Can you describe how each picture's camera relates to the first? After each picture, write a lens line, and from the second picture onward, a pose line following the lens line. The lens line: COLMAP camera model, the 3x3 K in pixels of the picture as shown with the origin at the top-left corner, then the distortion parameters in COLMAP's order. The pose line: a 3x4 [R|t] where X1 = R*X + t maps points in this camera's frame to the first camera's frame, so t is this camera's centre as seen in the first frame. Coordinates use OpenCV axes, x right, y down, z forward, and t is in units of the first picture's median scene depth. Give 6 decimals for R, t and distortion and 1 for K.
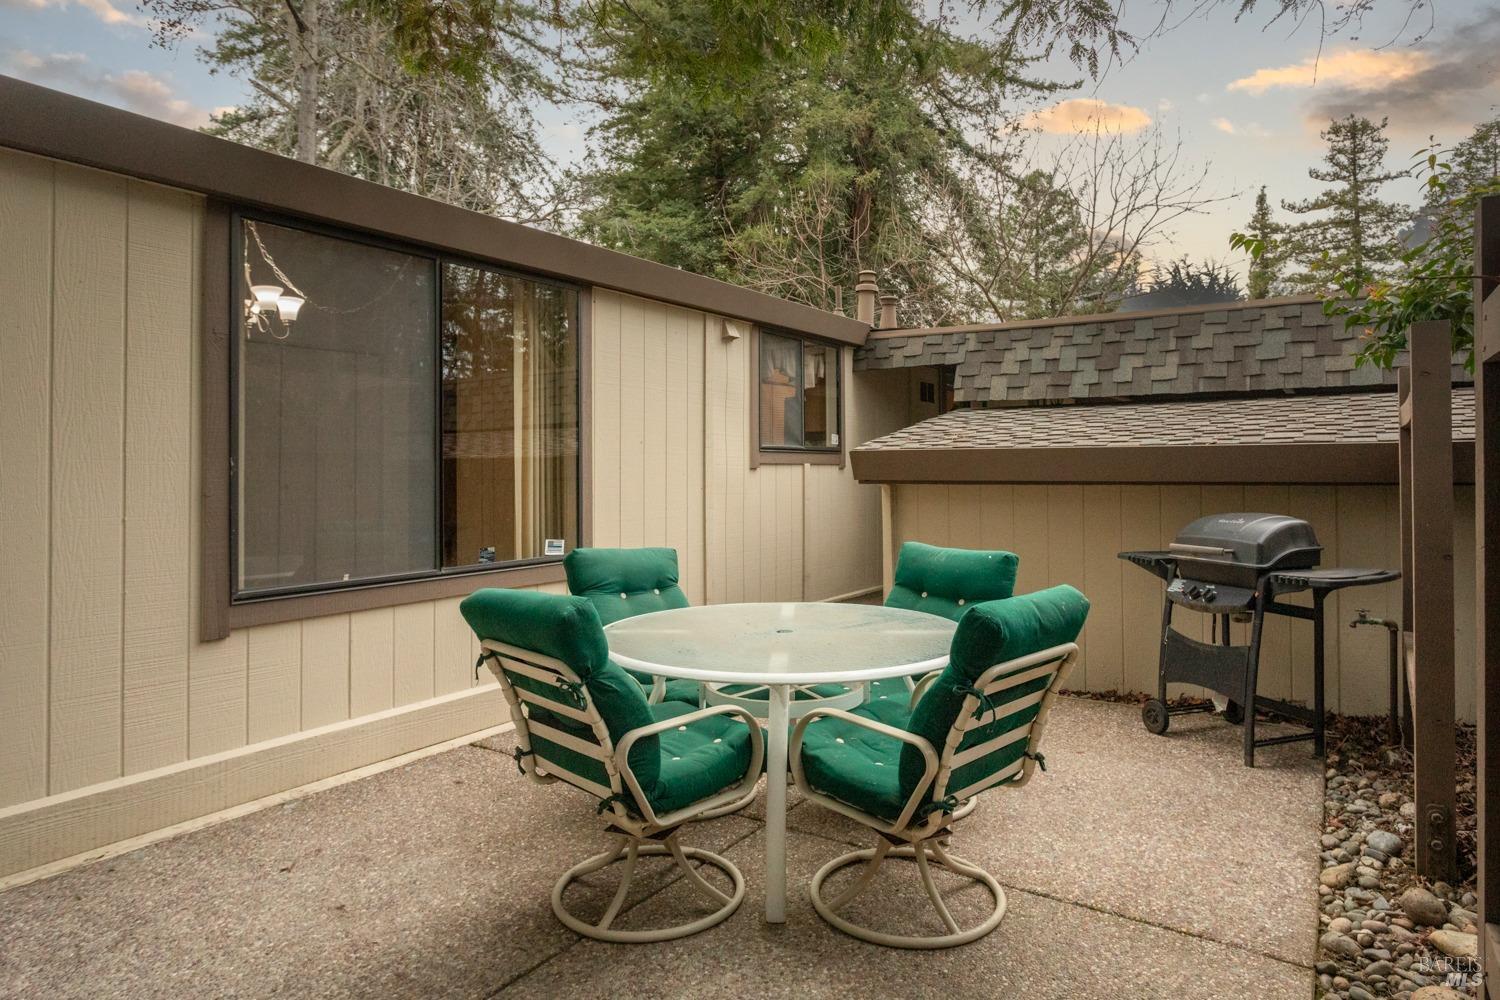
lens RADIAL K [[898.7, 0, 749.6], [0, 898.7, 459.8], [0, 0, 1]] dist [-0.004846, 0.001002]
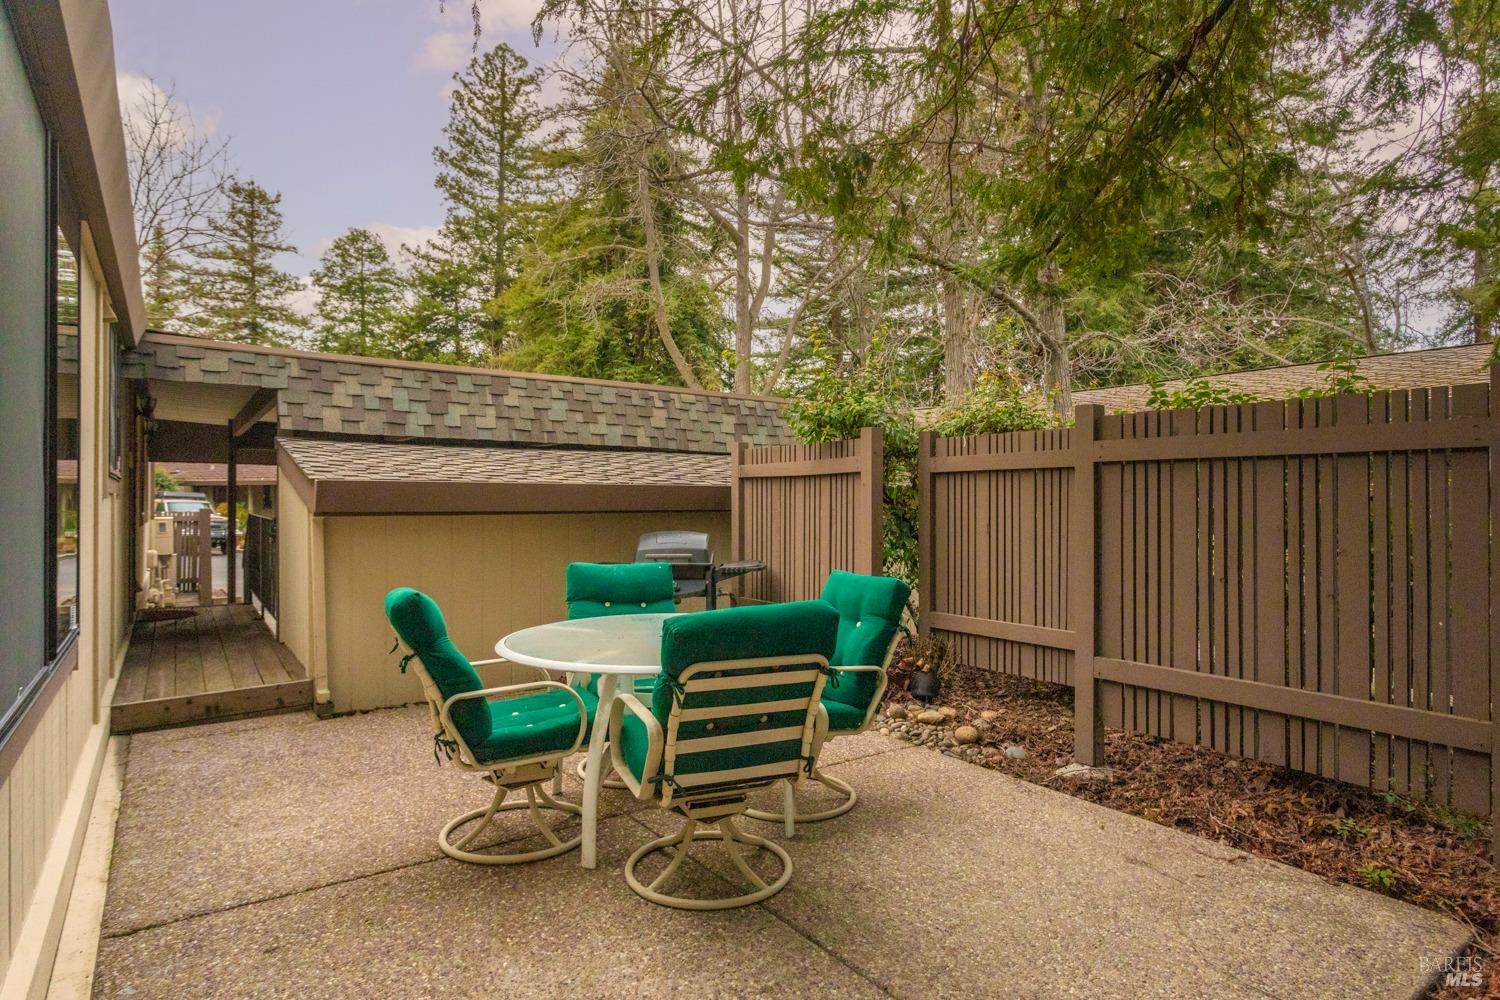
lens RADIAL K [[876.6, 0, 750.0], [0, 876.6, 500.0], [0, 0, 1]] dist [0.001343, 0.001101]
pose [[0.327263, 0.006132, 0.944913, -0.450707], [-0.008635, 0.999957, -0.003498, 0.007275], [-0.944894, -0.007014, 0.327302, 0.233174]]
